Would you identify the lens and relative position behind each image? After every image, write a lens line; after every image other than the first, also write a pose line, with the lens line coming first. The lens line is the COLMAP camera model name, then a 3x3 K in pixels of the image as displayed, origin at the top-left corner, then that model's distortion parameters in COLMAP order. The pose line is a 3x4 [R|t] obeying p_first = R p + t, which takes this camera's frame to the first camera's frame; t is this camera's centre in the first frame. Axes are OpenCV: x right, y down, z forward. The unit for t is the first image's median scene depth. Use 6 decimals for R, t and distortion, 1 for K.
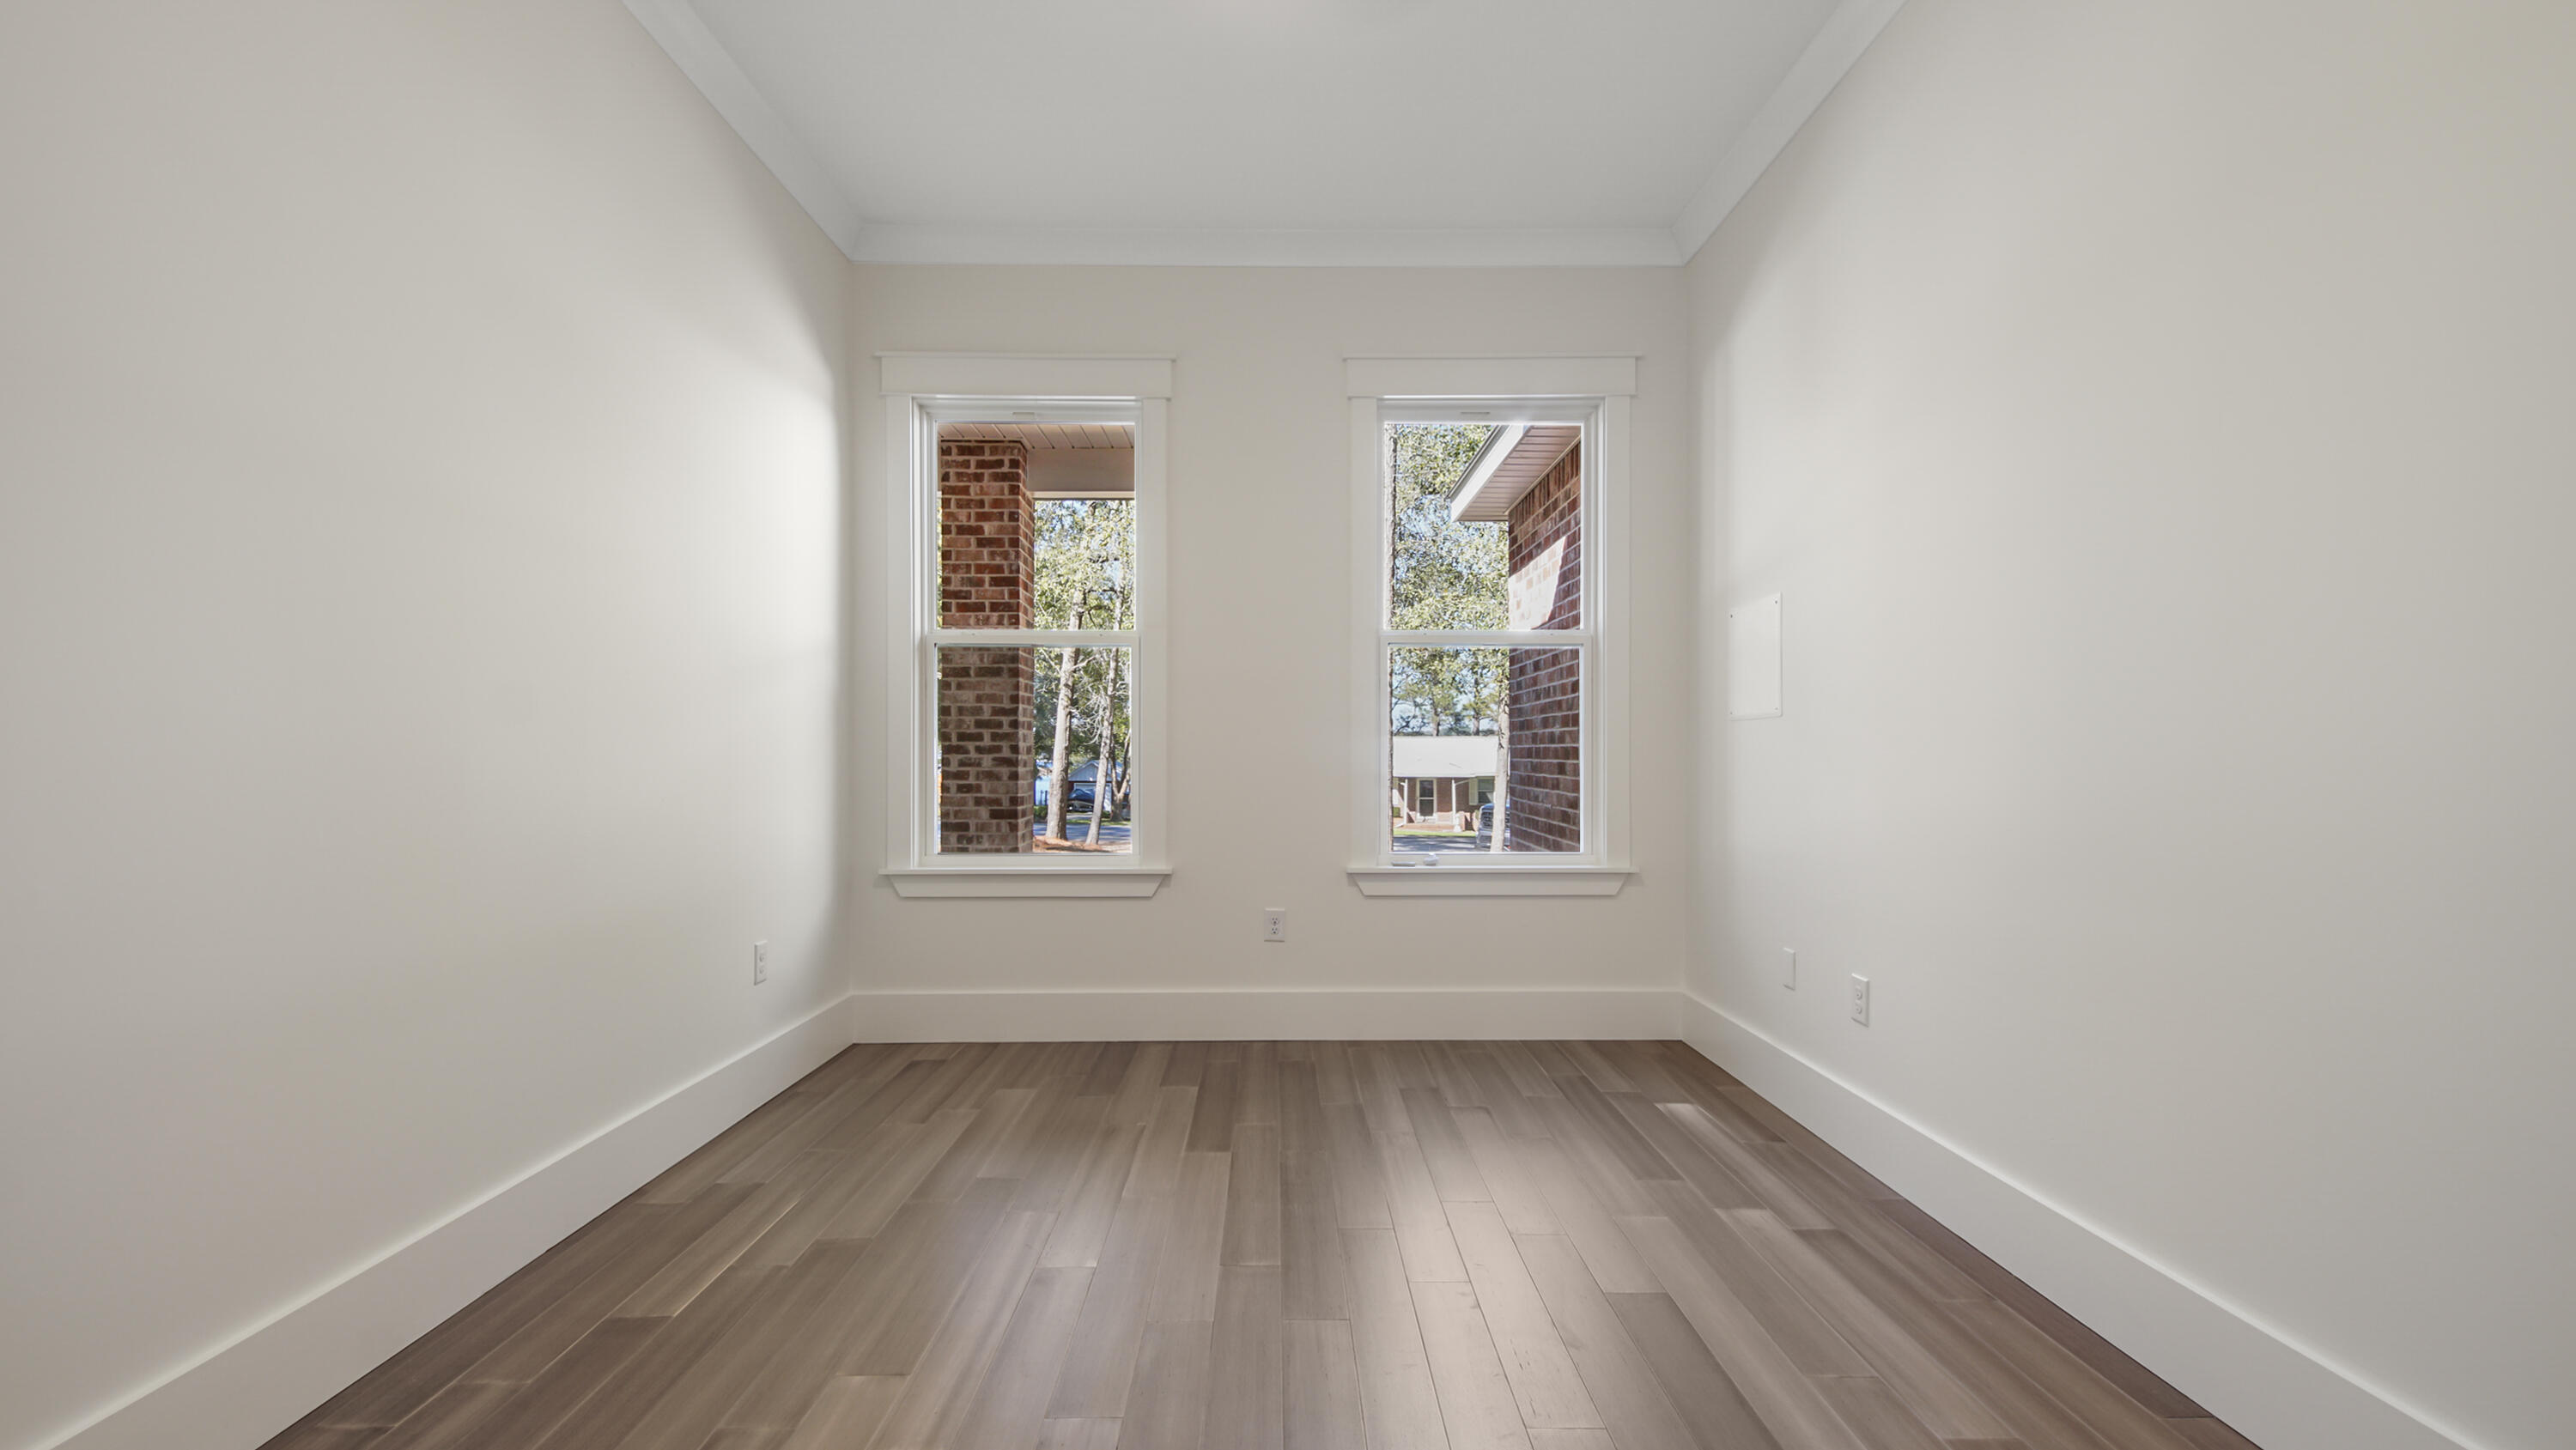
lens RADIAL K [[1176.7, 0, 1274.8], [0, 1176.7, 752.7], [0, 0, 1]] dist [0.023716, -0.000249]
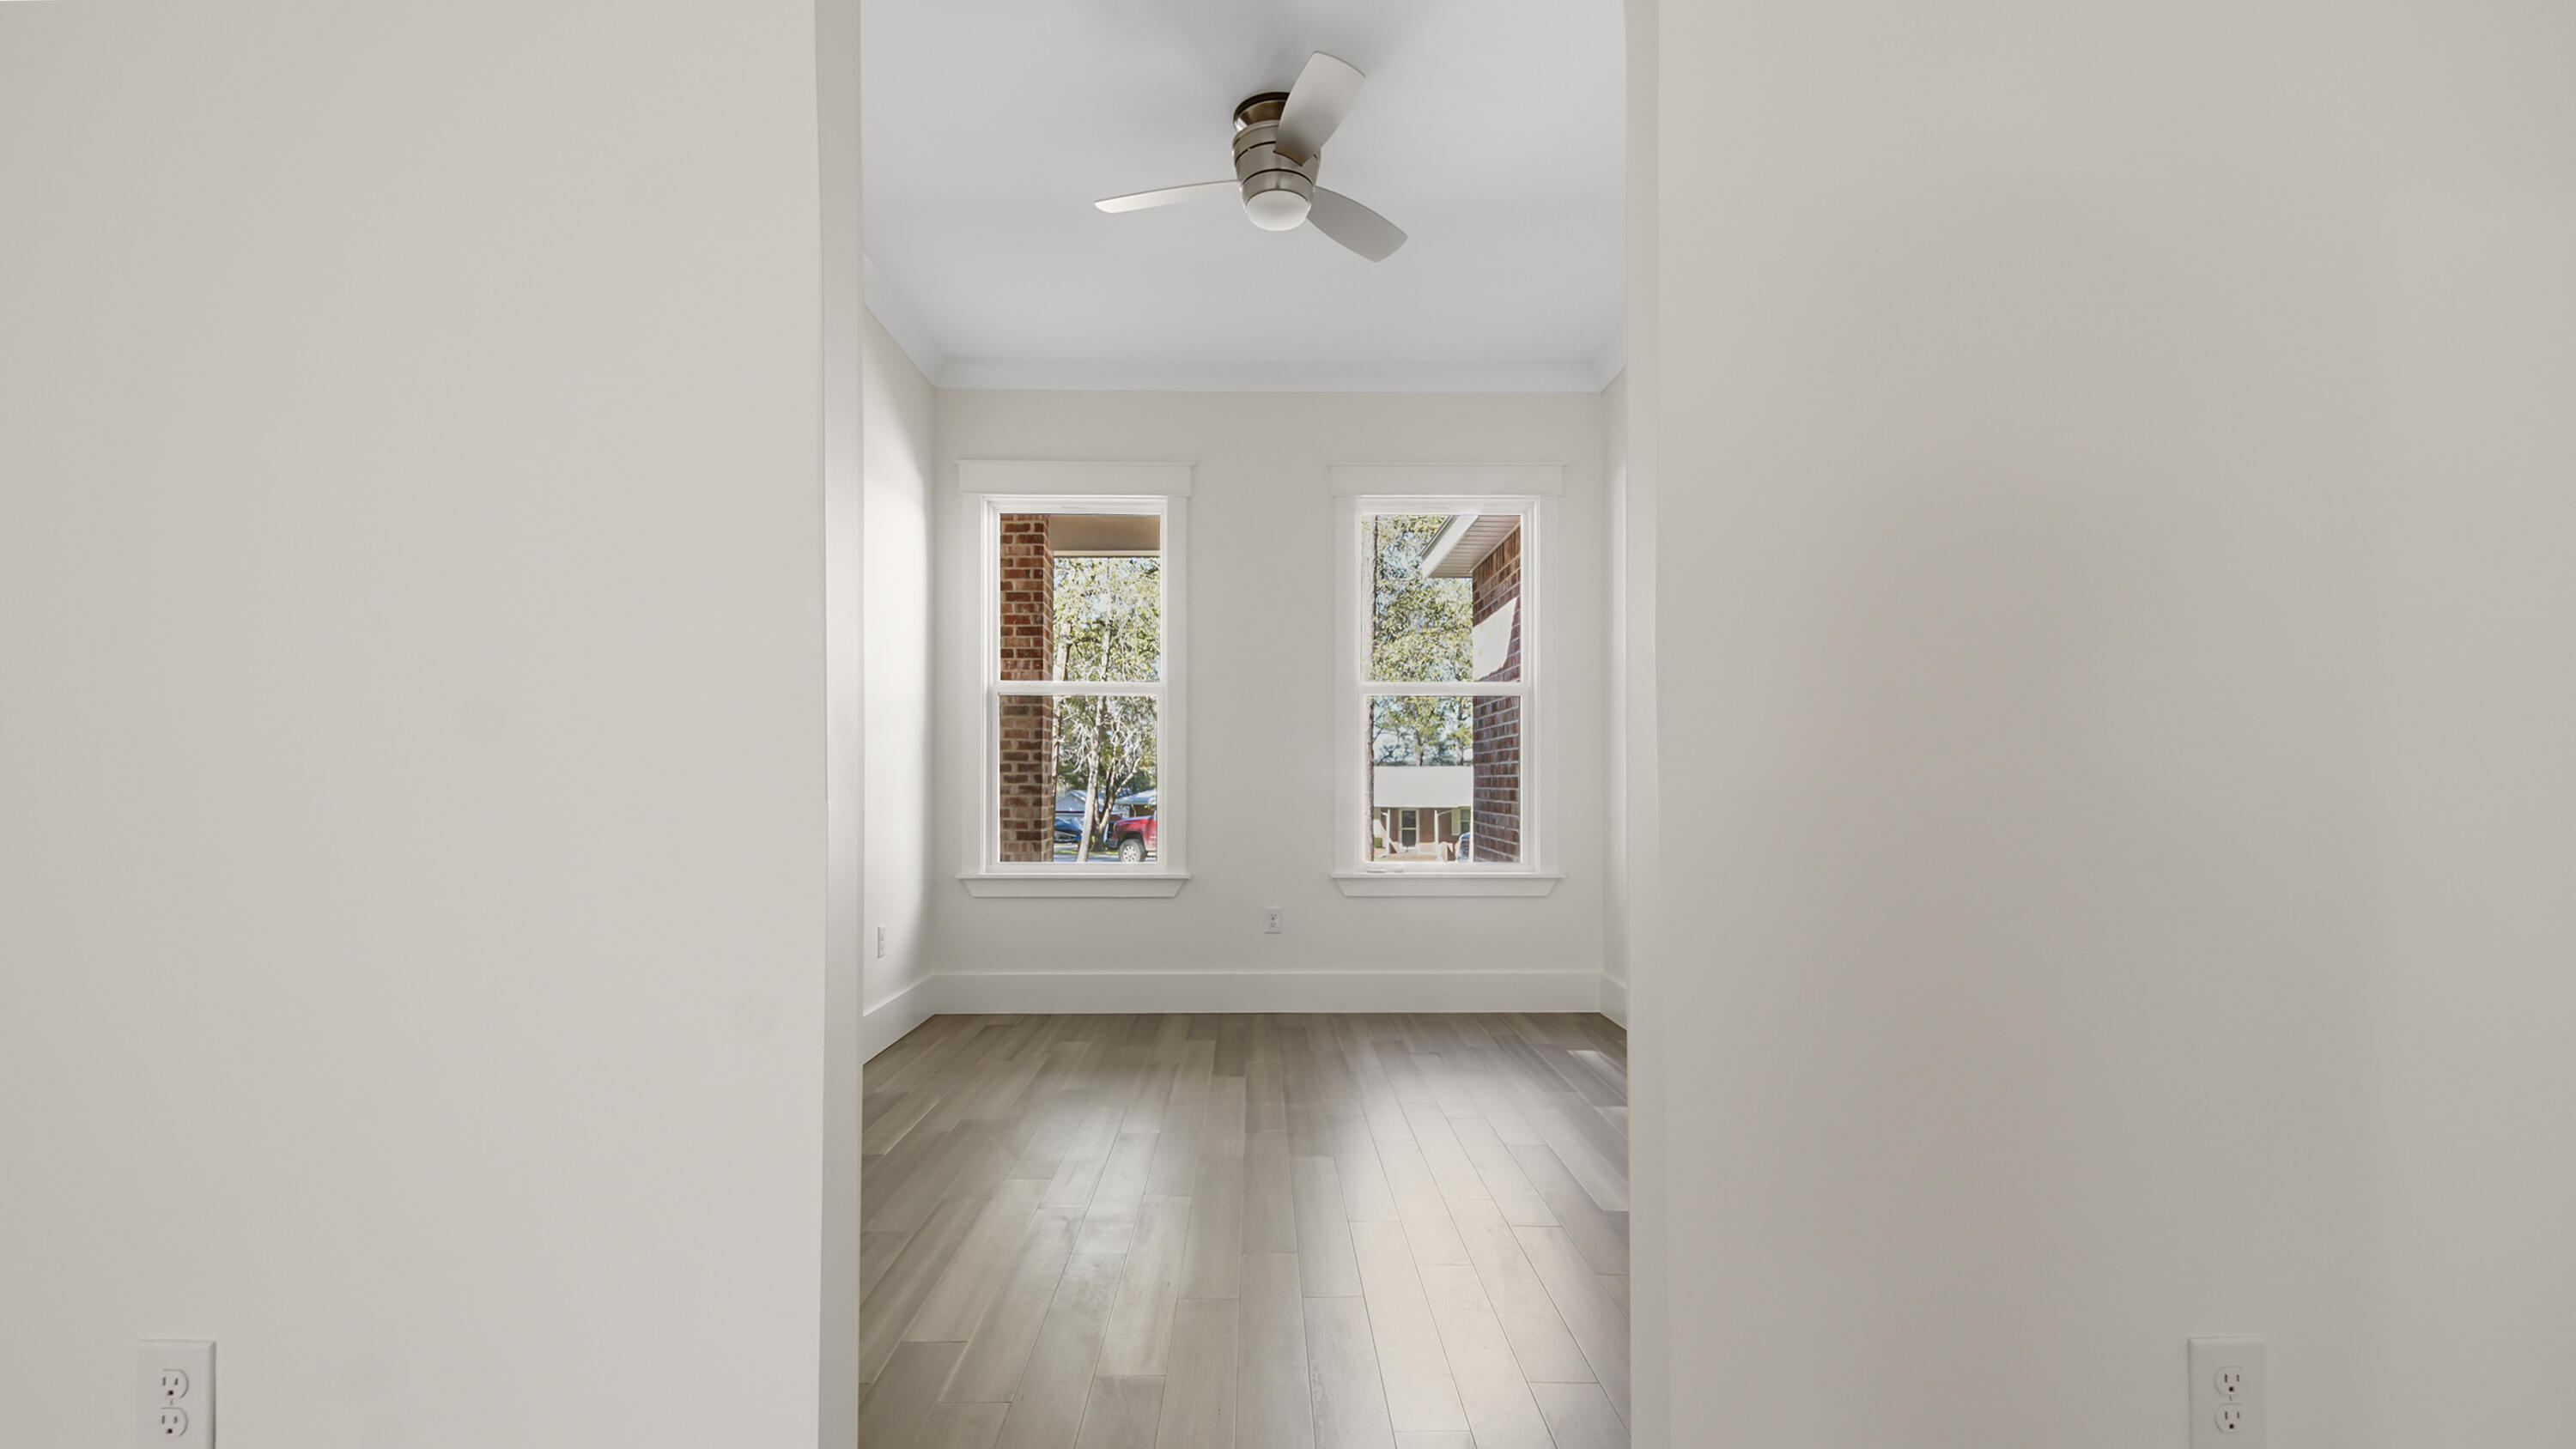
lens RADIAL K [[1161.1, 0, 1302.3], [0, 1161.1, 776.9], [0, 0, 1]] dist [0.027925, 0.000050]
pose [[0.999304, 0.001297, 0.037272, -0.014619], [-0.001095, 0.999985, -0.005432, 0.001930], [-0.037279, 0.005387, 0.999290, -0.217484]]
